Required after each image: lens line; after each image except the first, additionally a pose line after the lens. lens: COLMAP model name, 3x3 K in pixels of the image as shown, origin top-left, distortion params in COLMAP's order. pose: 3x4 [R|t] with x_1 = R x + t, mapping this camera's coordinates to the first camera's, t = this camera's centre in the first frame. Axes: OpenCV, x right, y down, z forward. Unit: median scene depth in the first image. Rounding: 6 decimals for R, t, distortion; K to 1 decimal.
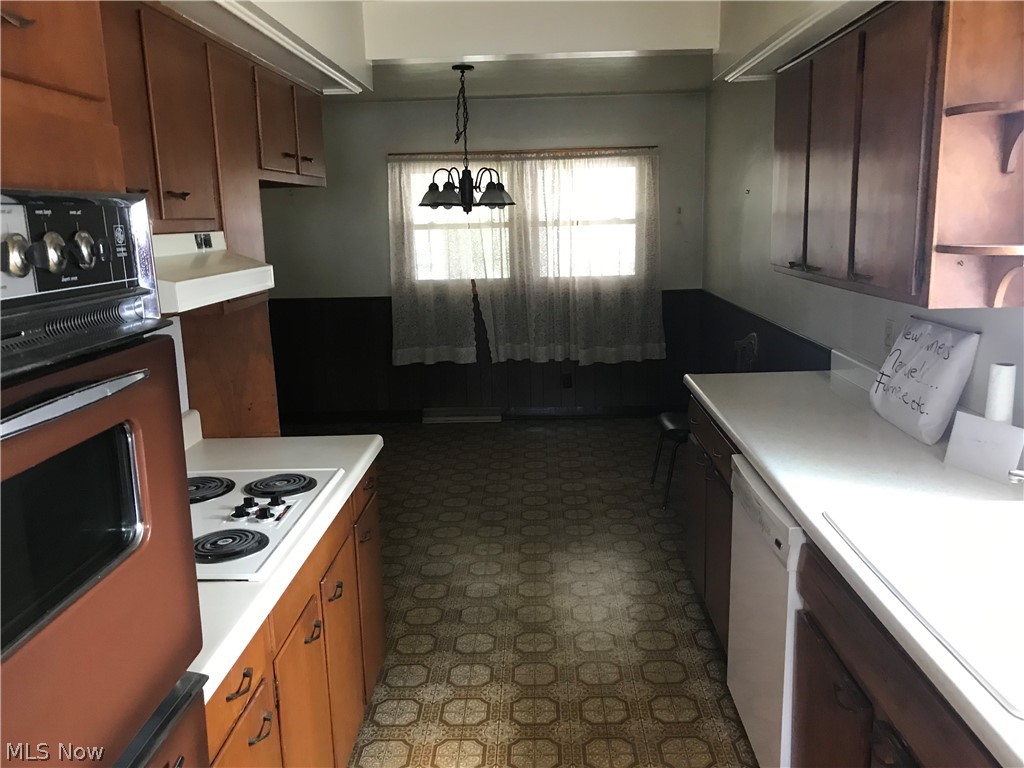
lens RADIAL K [[893.0, 0, 512.0], [0, 893.0, 384.0], [0, 0, 1]] dist [0.002374, -0.024545]
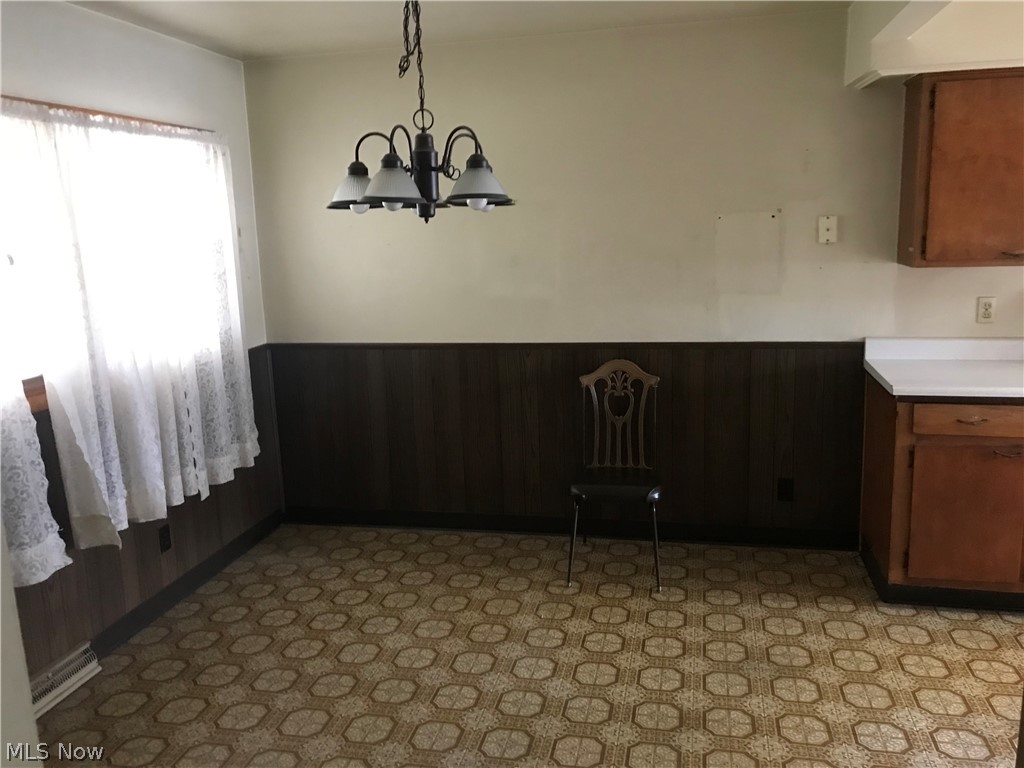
lens RADIAL K [[893.0, 0, 512.0], [0, 893.0, 384.0], [0, 0, 1]] dist [0.002374, -0.024545]
pose [[0.167066, -0.181653, 0.969067, -0.542724], [0.221487, 0.964674, 0.142646, -0.164499], [-0.960746, 0.190805, 0.201398, 0.871958]]
